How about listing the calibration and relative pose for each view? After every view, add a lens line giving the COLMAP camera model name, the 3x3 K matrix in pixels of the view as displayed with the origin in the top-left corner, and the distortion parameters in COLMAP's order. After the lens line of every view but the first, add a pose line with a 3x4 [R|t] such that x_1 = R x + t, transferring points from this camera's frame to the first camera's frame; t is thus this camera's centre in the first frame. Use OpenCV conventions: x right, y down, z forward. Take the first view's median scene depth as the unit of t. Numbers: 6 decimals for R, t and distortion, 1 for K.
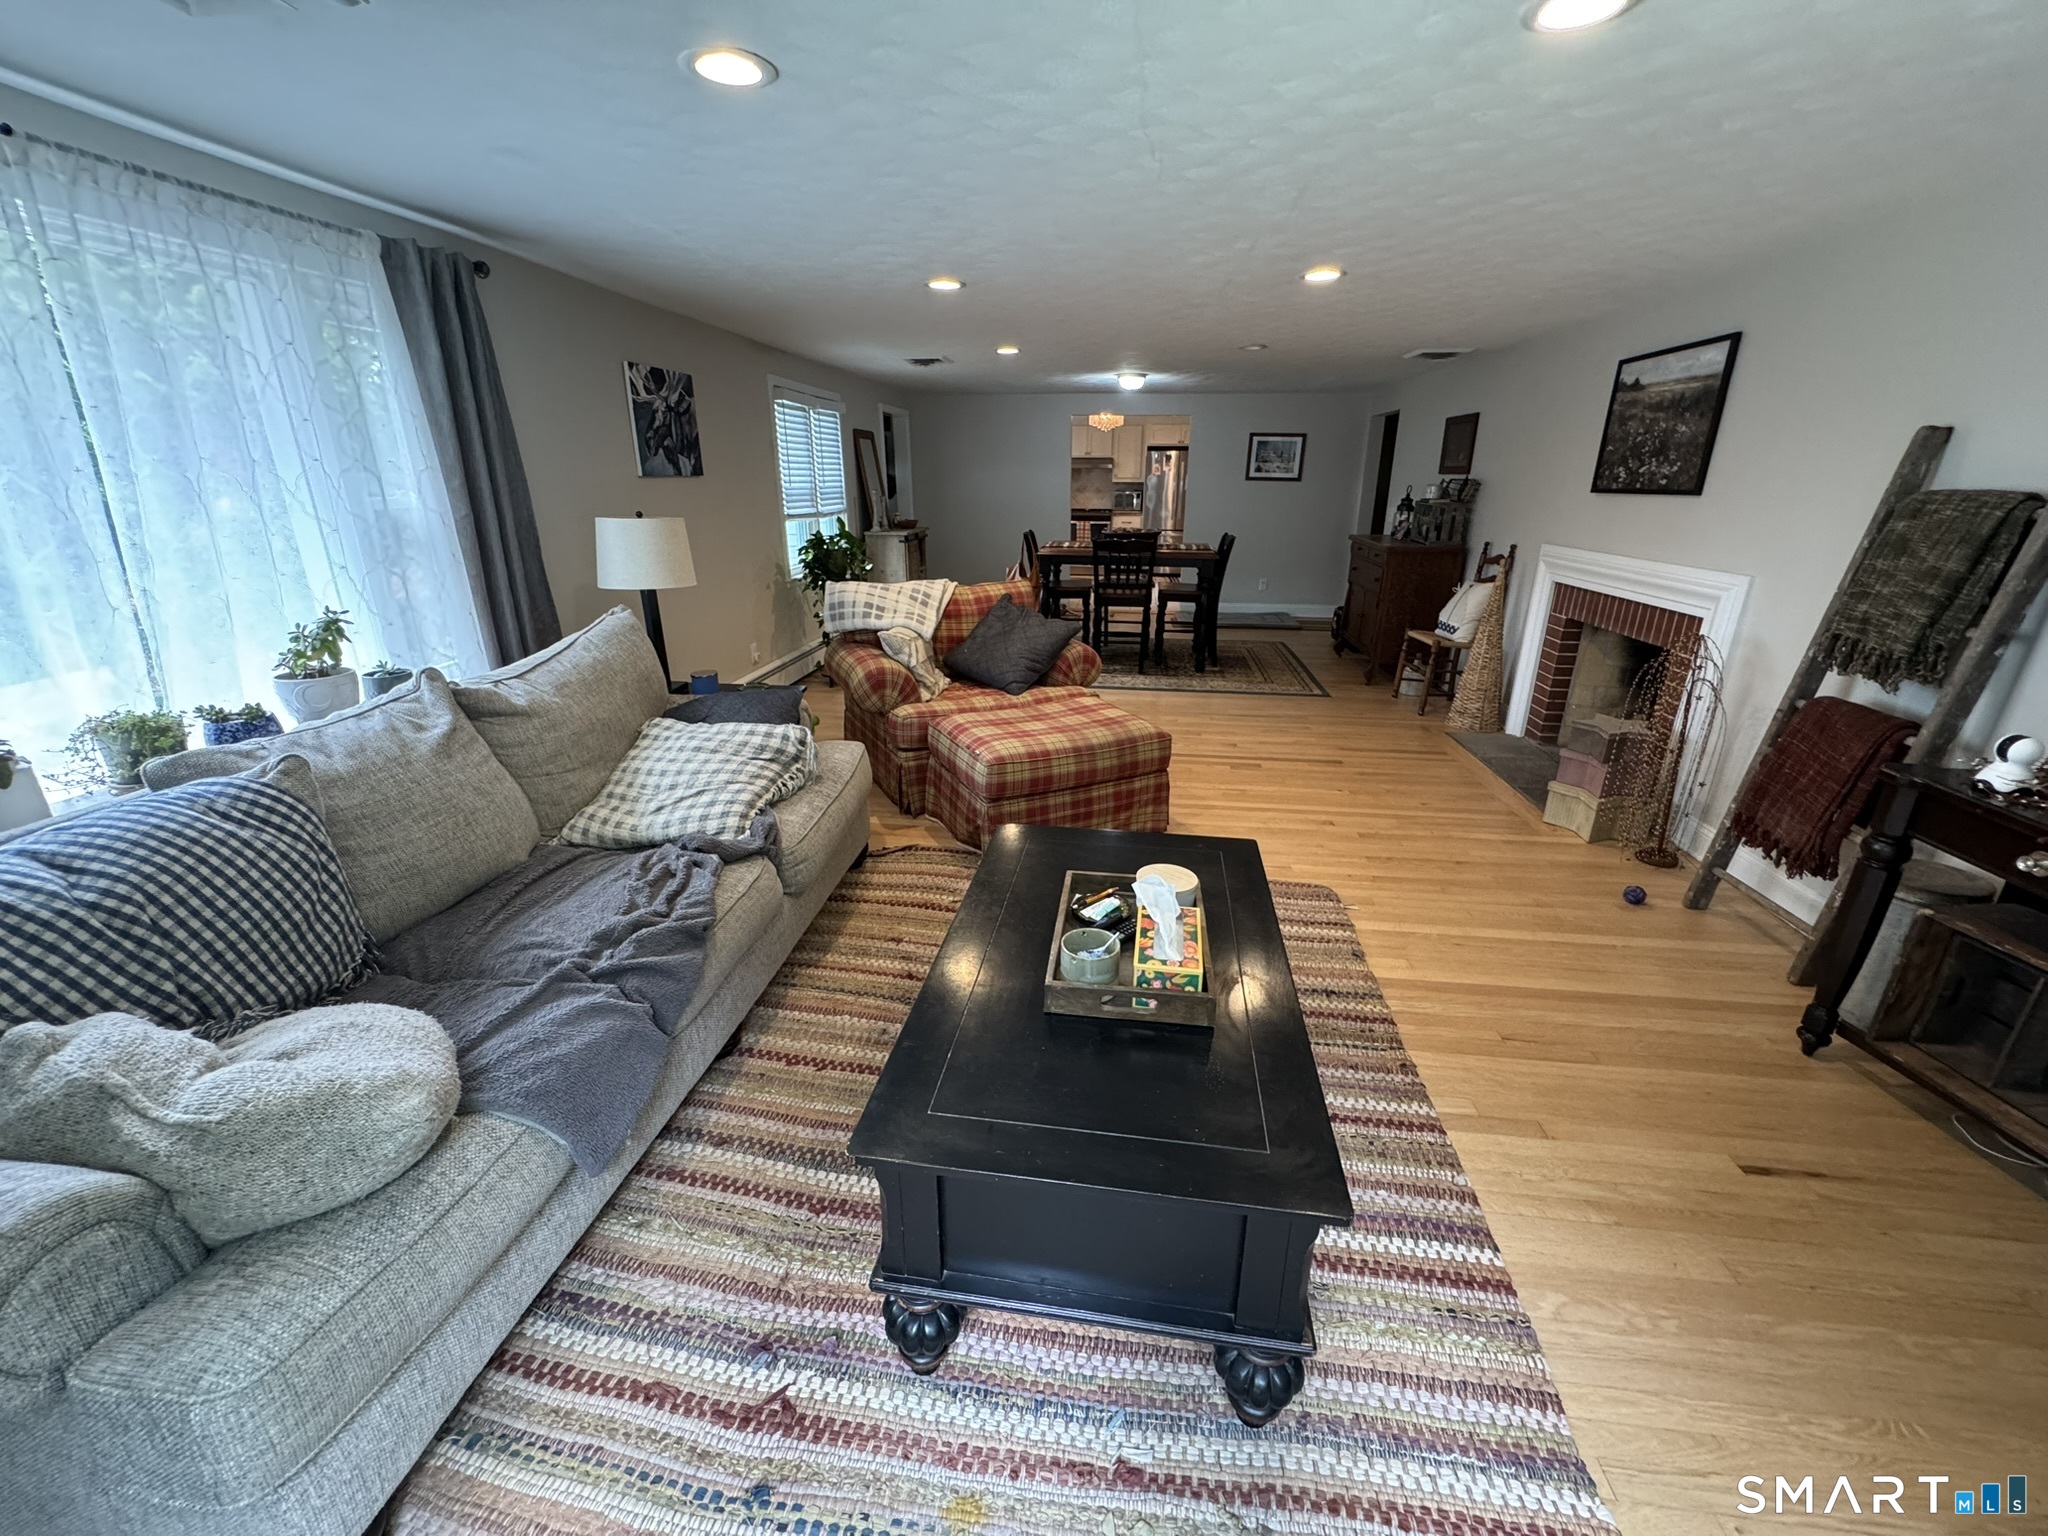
lens RADIAL K [[817.9, 0, 1024.0], [0, 817.9, 768.0], [0, 0, 1]] dist [-0.003412, 0.000047]
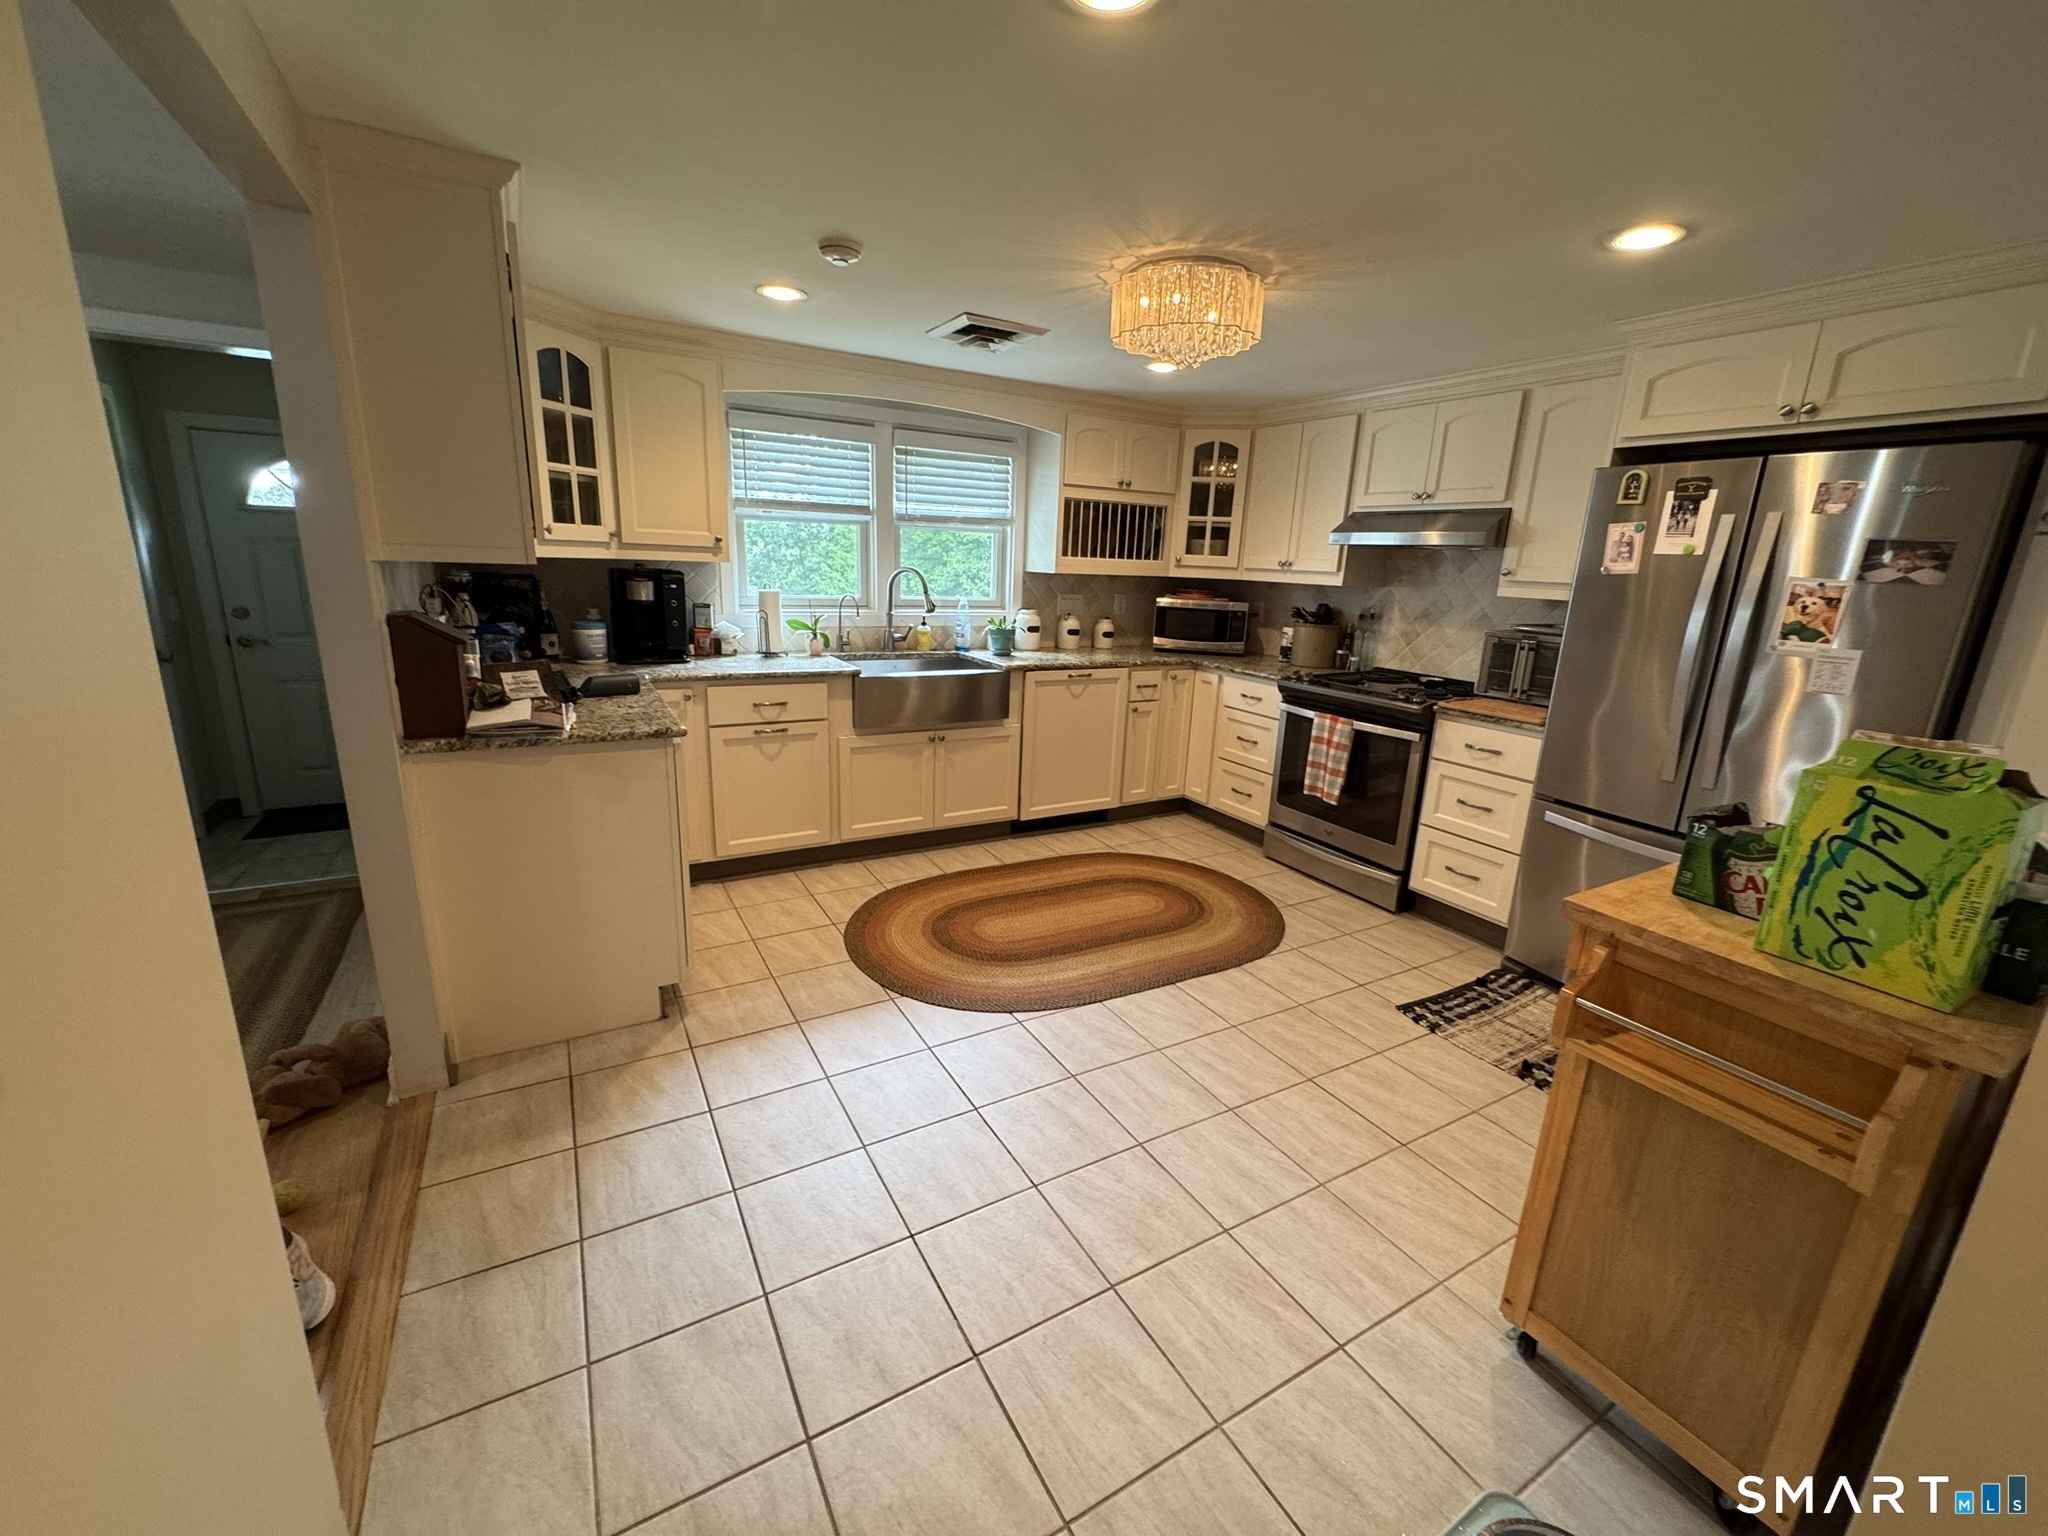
lens RADIAL K [[817.9, 0, 1024.0], [0, 817.9, 768.0], [0, 0, 1]] dist [-0.003412, 0.000047]
pose [[0.617858, 0.222126, -0.754262, 1.202332], [-0.304127, 0.952118, 0.031266, -1.354048], [0.725092, 0.210074, 0.655829, 3.809621]]
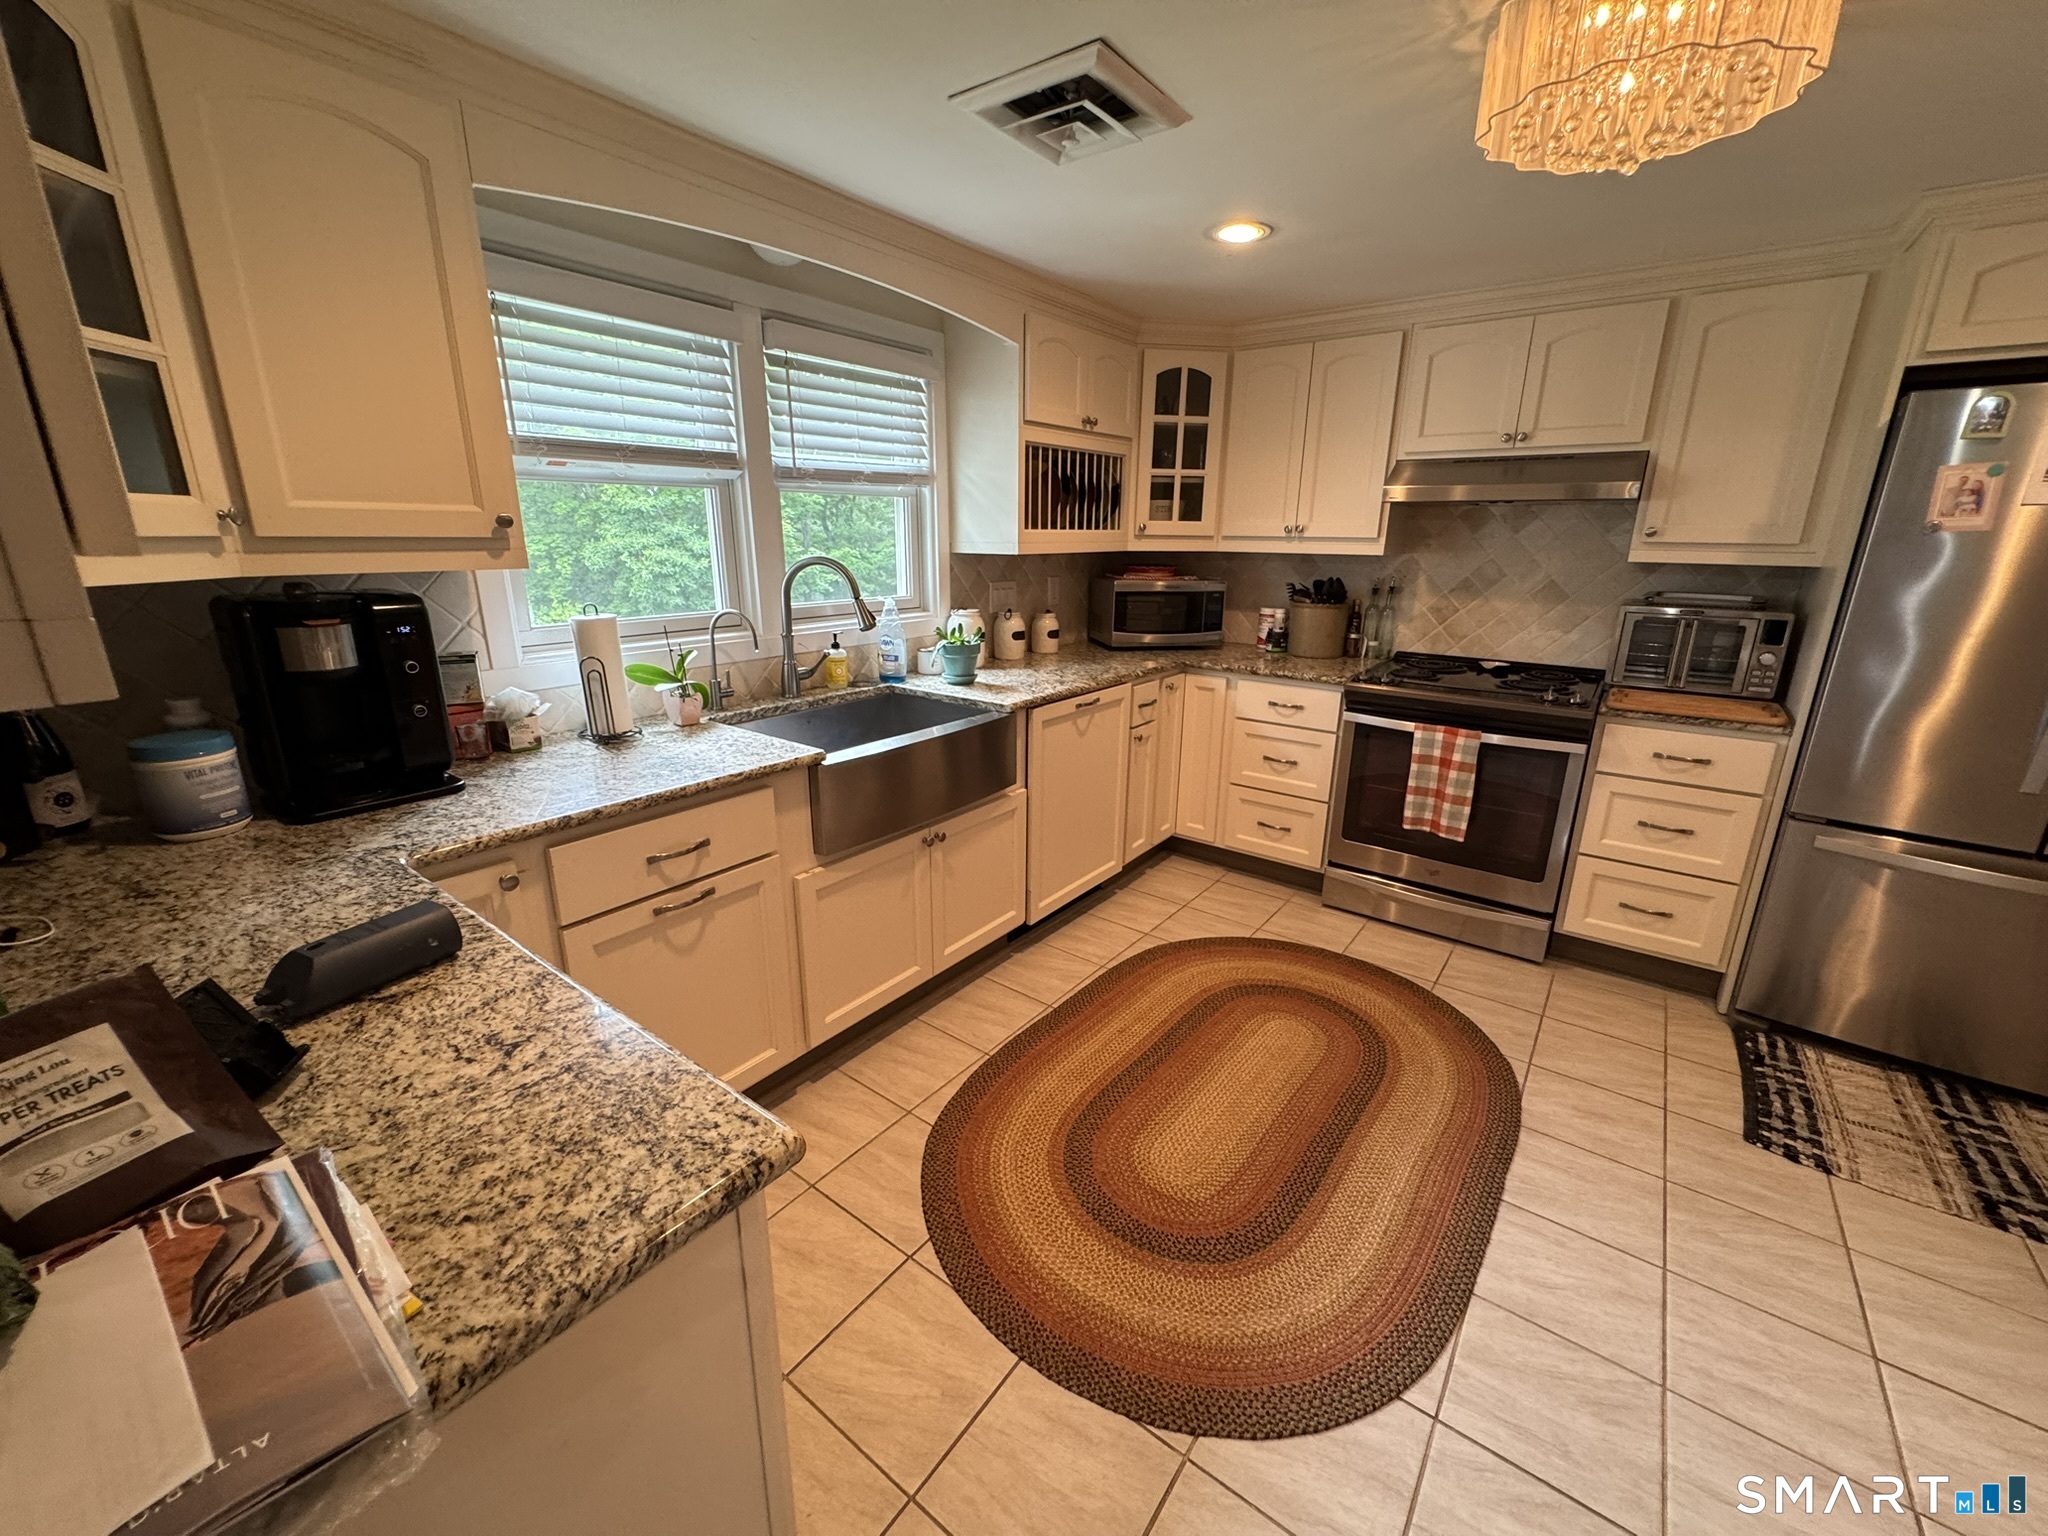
lens RADIAL K [[817.9, 0, 1024.0], [0, 817.9, 768.0], [0, 0, 1]] dist [-0.003412, 0.000047]
pose [[0.875648, 0.143406, -0.461168, 0.397184], [-0.171670, 0.984958, -0.019675, -1.390239], [0.451409, 0.096397, 0.887095, 3.900270]]
